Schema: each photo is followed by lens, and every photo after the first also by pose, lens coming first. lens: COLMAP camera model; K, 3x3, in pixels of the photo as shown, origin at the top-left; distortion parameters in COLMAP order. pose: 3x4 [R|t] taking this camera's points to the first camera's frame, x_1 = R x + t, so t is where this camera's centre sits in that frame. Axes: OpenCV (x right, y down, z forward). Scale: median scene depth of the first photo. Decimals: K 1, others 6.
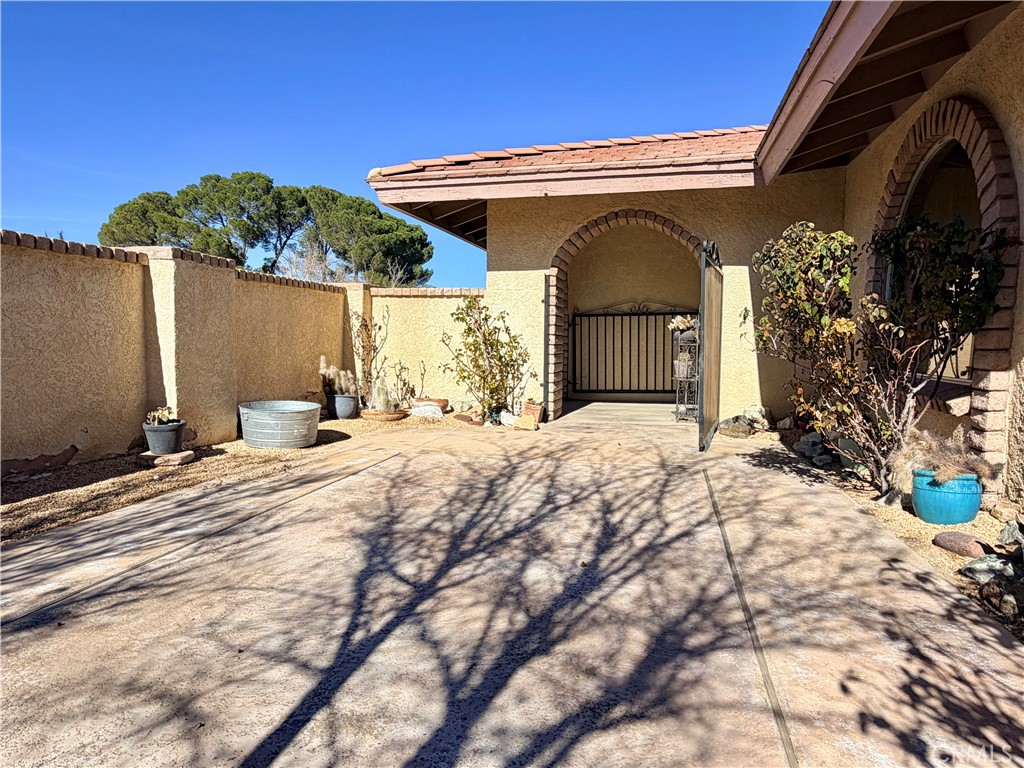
lens RADIAL K [[665.3, 0, 511.1], [0, 665.3, 384.2], [0, 0, 1]] dist [-0.002414, 0.000047]
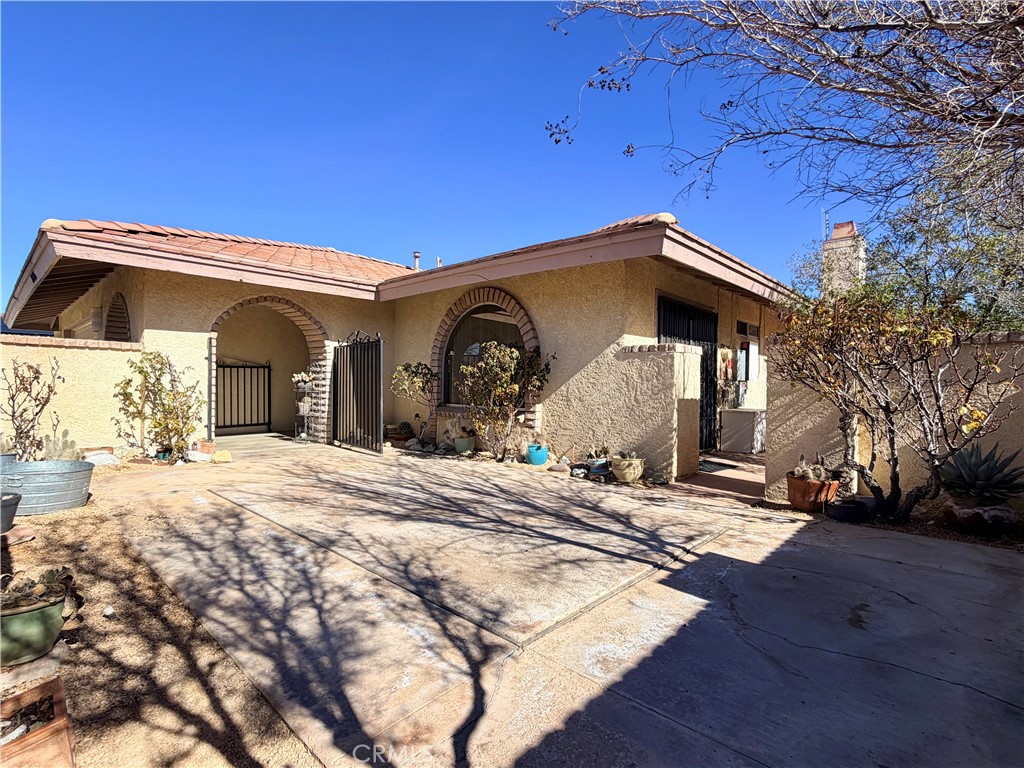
lens RADIAL K [[488.8, 0, 511.6], [0, 488.8, 381.3], [0, 0, 1]] dist [0.001591, 0.000465]
pose [[0.502417, 0.002581, 0.864622, -1.306236], [0.049837, 0.998247, -0.031939, -0.070446], [-0.863188, 0.059137, 0.501407, 0.158043]]
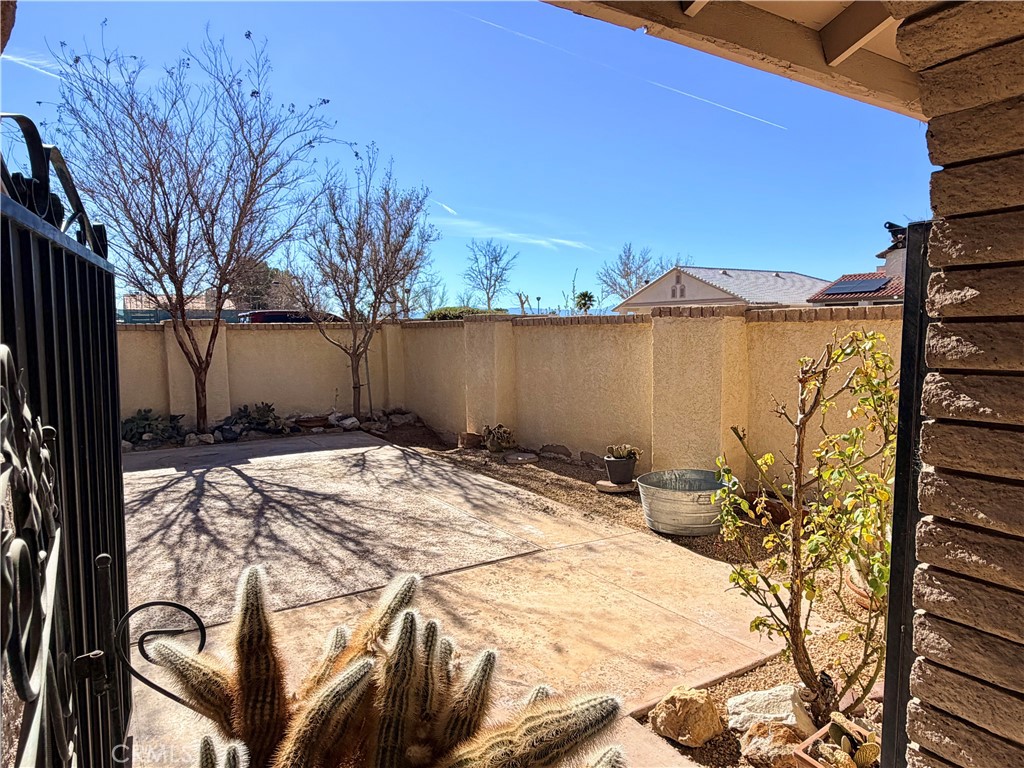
lens RADIAL K [[665.3, 0, 507.4], [0, 665.3, 385.6], [0, 0, 1]] dist [-0.002414, 0.000047]
pose [[-0.703862, 0.057087, -0.708039, 0.843148], [-0.046616, 0.990904, 0.126235, -0.380194], [0.708805, 0.121858, -0.694799, 2.986989]]
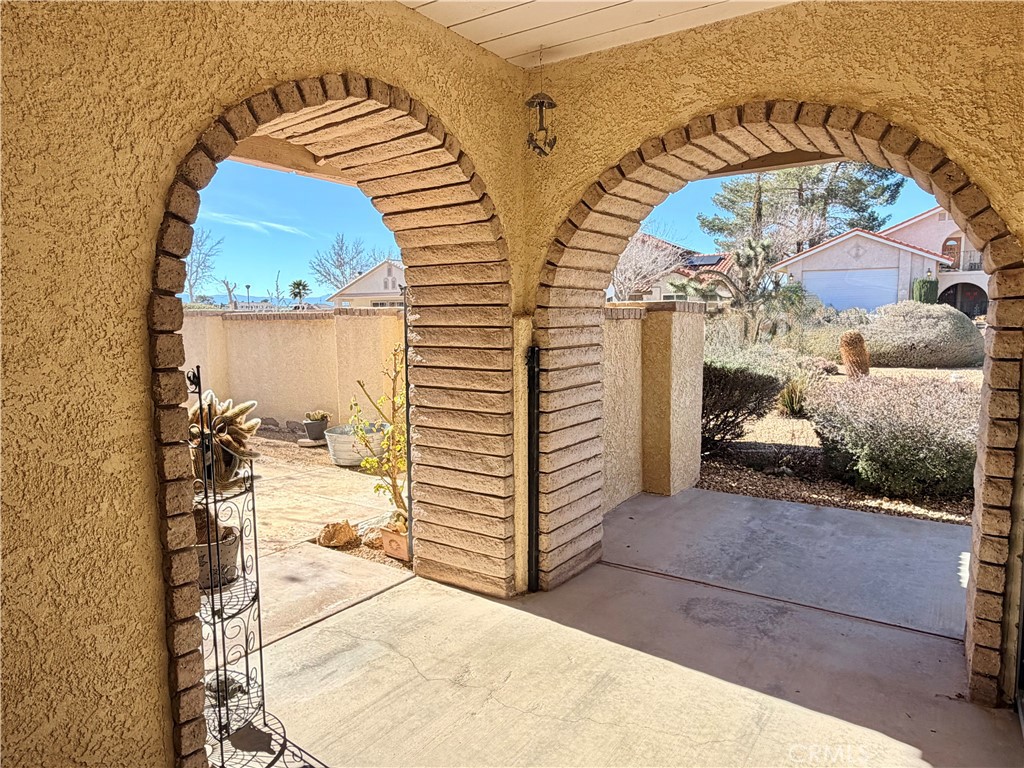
lens RADIAL K [[665.3, 0, 508.5], [0, 665.3, 386.5], [0, 0, 1]] dist [-0.002414, 0.000047]
pose [[-0.356920, 0.091549, -0.929638, 1.452647], [-0.060717, 0.990808, 0.120884, -0.439022], [0.932160, 0.099590, -0.348080, 3.557210]]
